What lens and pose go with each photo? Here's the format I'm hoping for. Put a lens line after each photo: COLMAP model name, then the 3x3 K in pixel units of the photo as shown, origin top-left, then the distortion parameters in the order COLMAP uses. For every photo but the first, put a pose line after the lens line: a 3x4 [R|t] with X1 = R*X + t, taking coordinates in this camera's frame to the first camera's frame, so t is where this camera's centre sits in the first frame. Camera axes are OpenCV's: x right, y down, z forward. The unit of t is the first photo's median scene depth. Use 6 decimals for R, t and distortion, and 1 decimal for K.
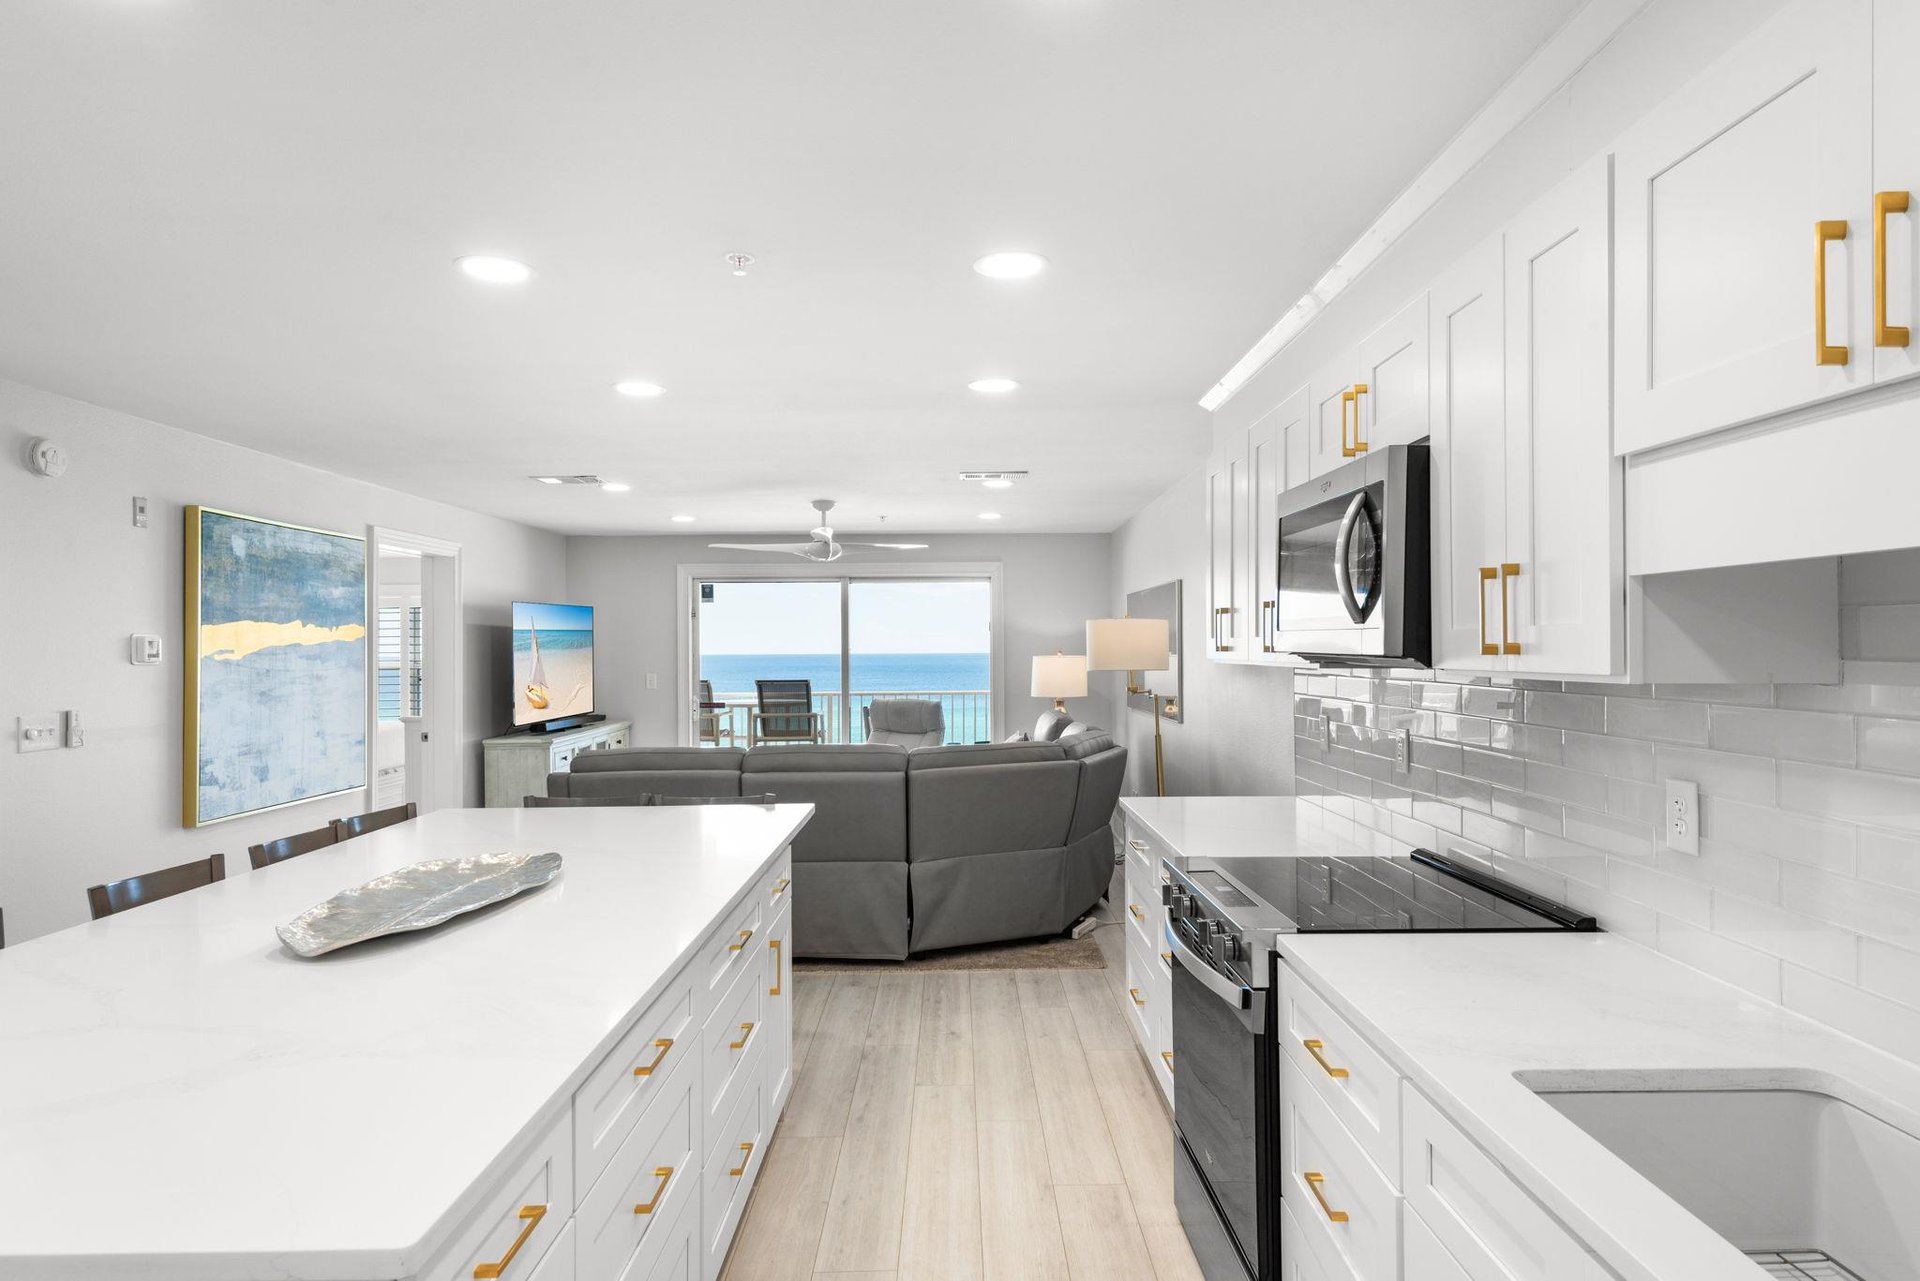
lens RADIAL K [[924.9, 0, 960.0], [0, 924.9, 640.5], [0, 0, 1]] dist [0.001897, -0.000061]
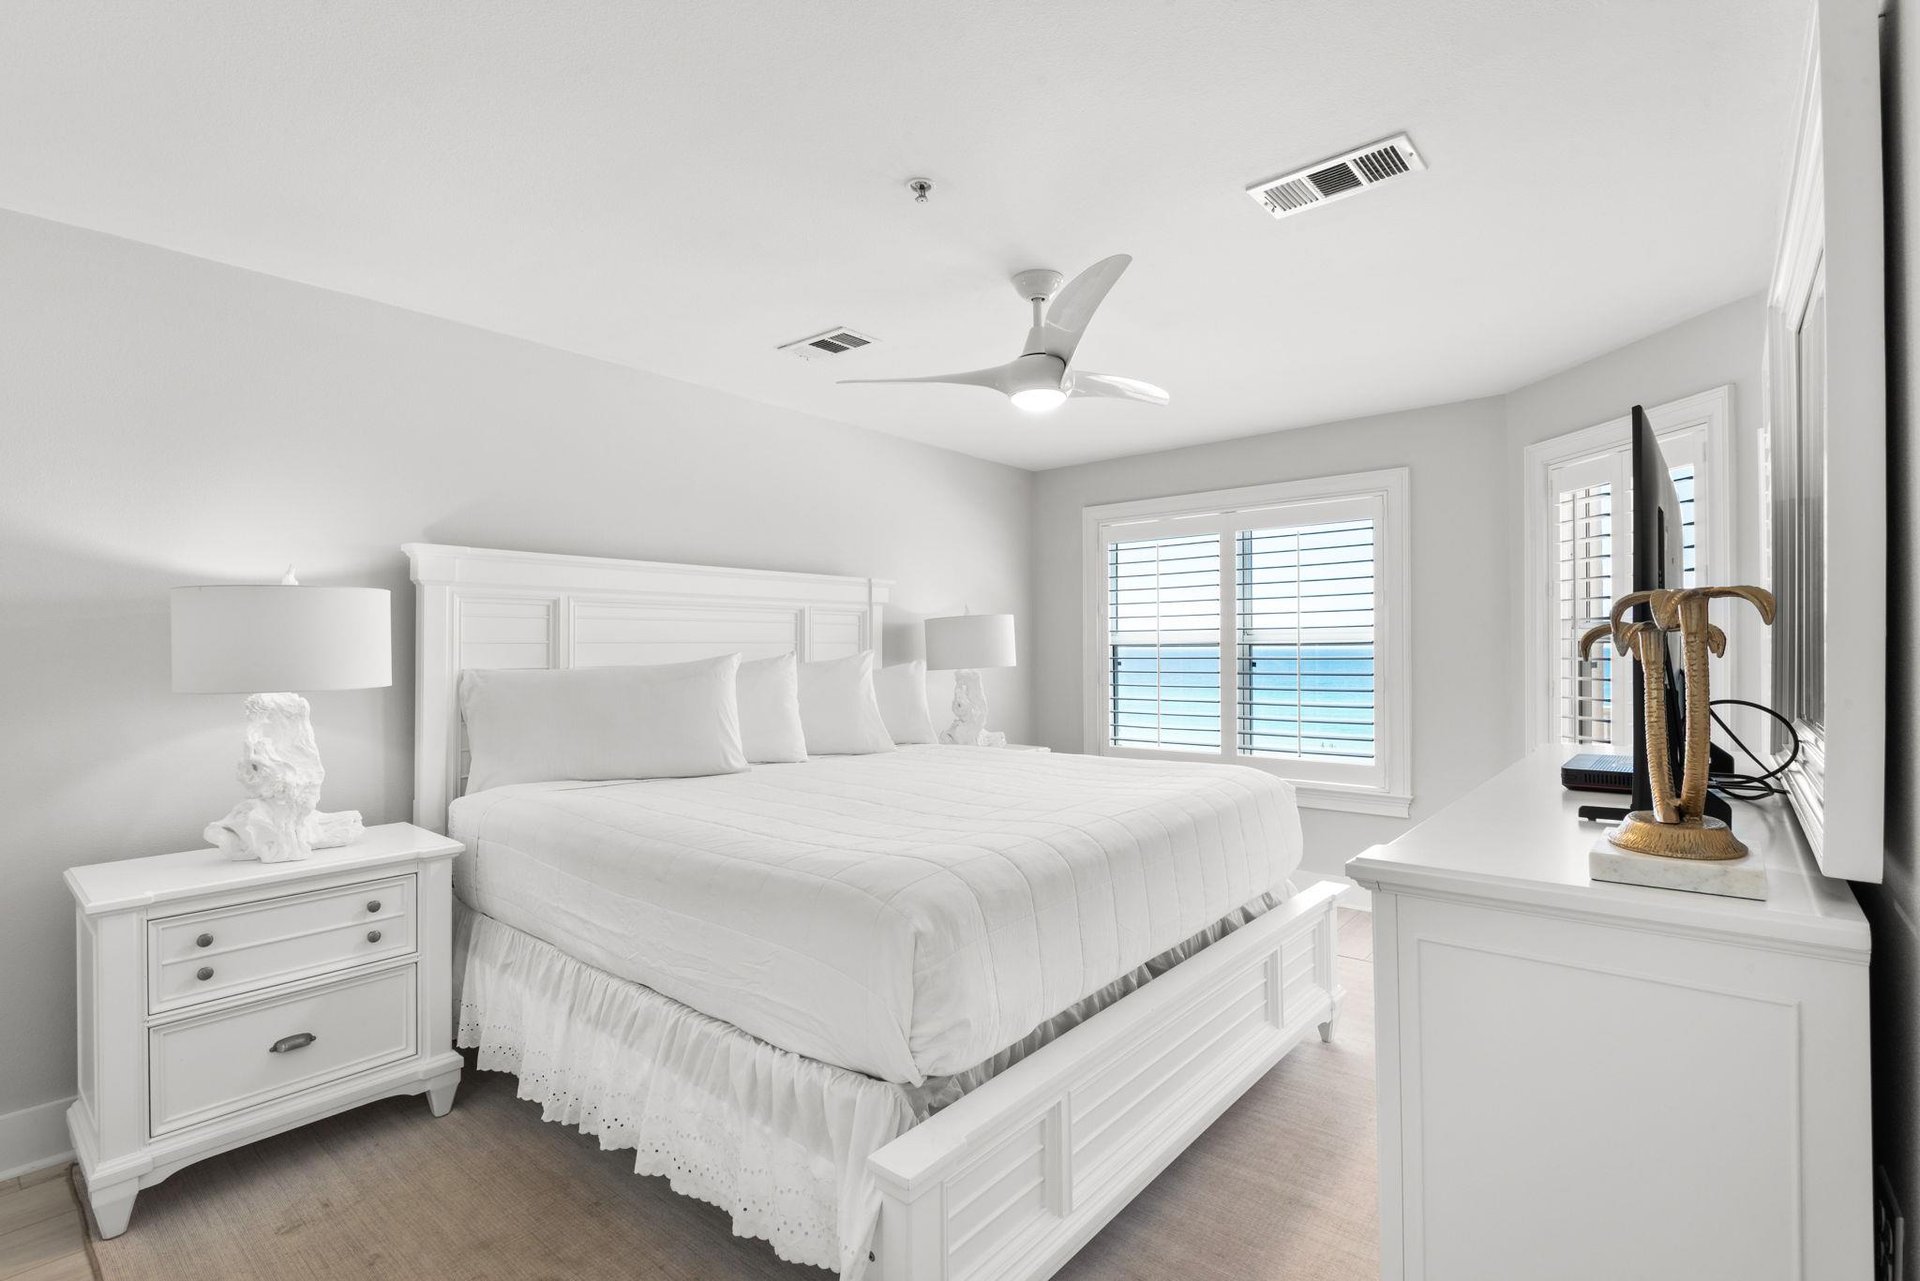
lens RADIAL K [[890.4, 0, 960.0], [0, 890.4, 640.5], [0, 0, 1]] dist [0.029308, -0.000014]
pose [[-0.655274, 0.006107, -0.755366, -0.068223], [0.016667, 0.999841, -0.006374, 0.019340], [0.755207, -0.016766, -0.655272, 0.808532]]
